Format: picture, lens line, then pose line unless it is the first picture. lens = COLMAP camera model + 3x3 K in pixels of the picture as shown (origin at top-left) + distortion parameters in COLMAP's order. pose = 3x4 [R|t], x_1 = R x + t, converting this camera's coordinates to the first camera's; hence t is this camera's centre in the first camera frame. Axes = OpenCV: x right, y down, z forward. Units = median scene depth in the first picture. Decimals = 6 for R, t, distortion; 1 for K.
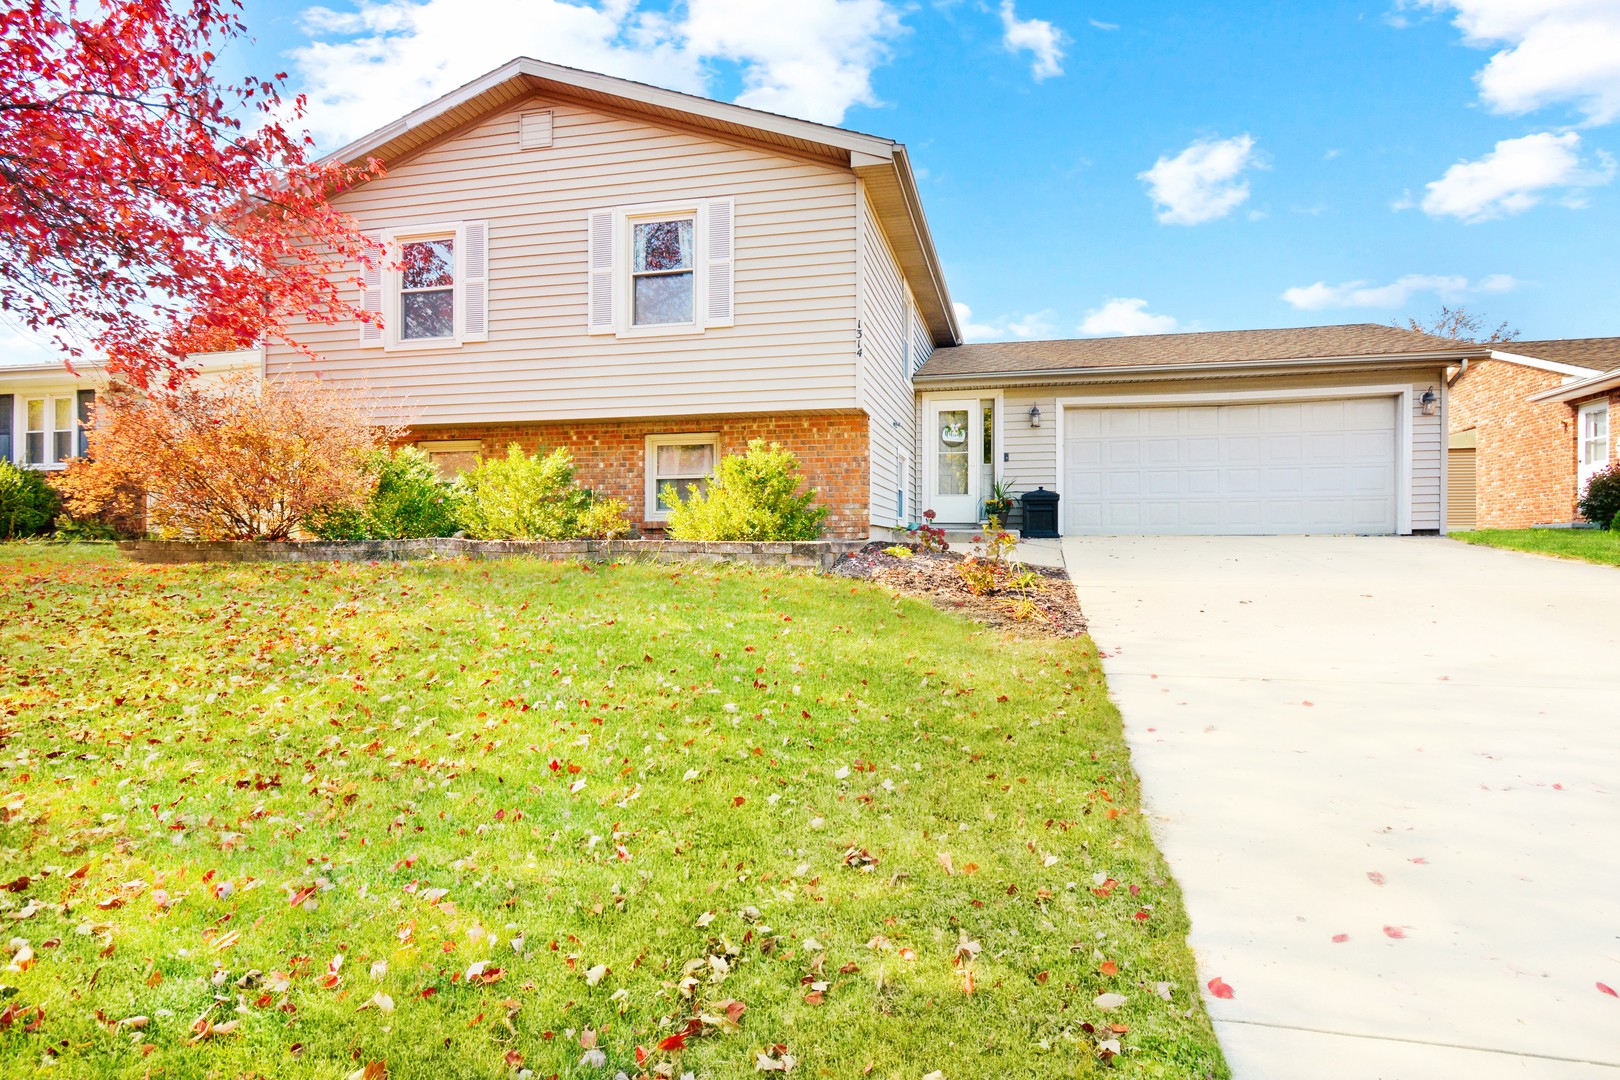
lens RADIAL K [[834.3, 0, 810.0], [0, 834.3, 540.0], [0, 0, 1]] dist [0.000945, 0.000419]
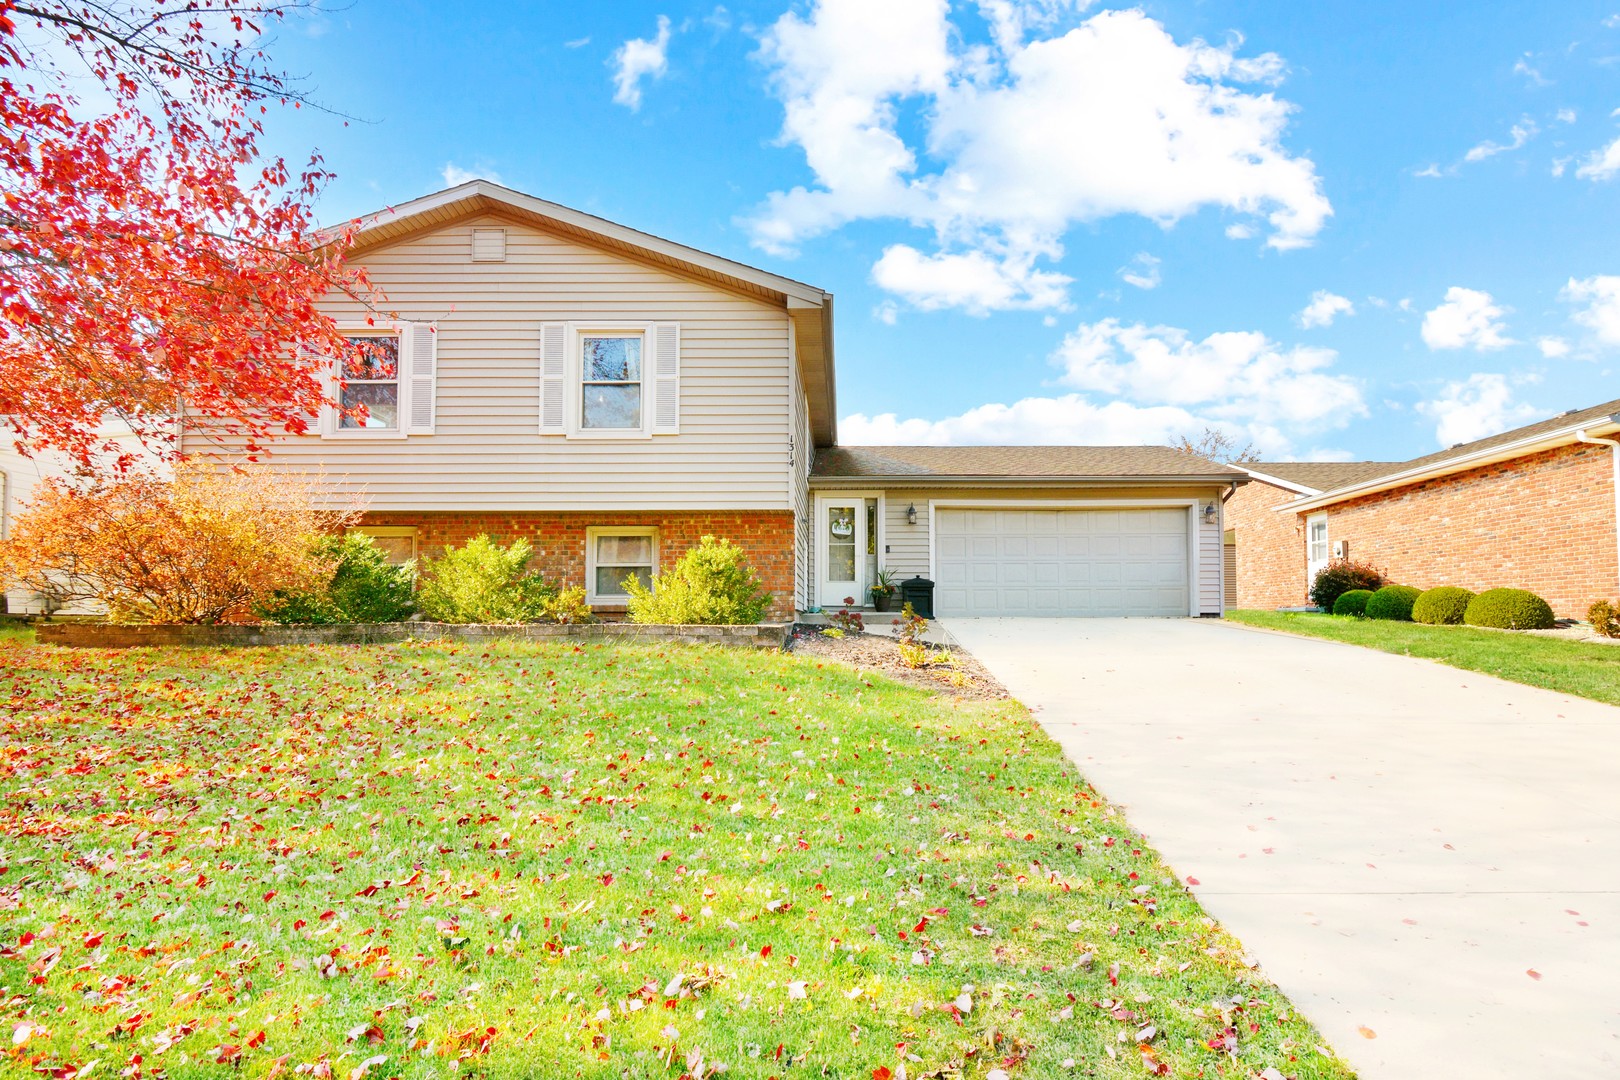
lens RADIAL K [[825.2, 0, 813.3], [0, 825.2, 578.8], [0, 0, 1]] dist [-0.000434, -0.000561]
pose [[0.977604, 0.009778, 0.210223, -0.134869], [0.000092, 0.998900, -0.046890, -0.006361], [-0.210451, 0.045860, 0.976528, -0.116982]]
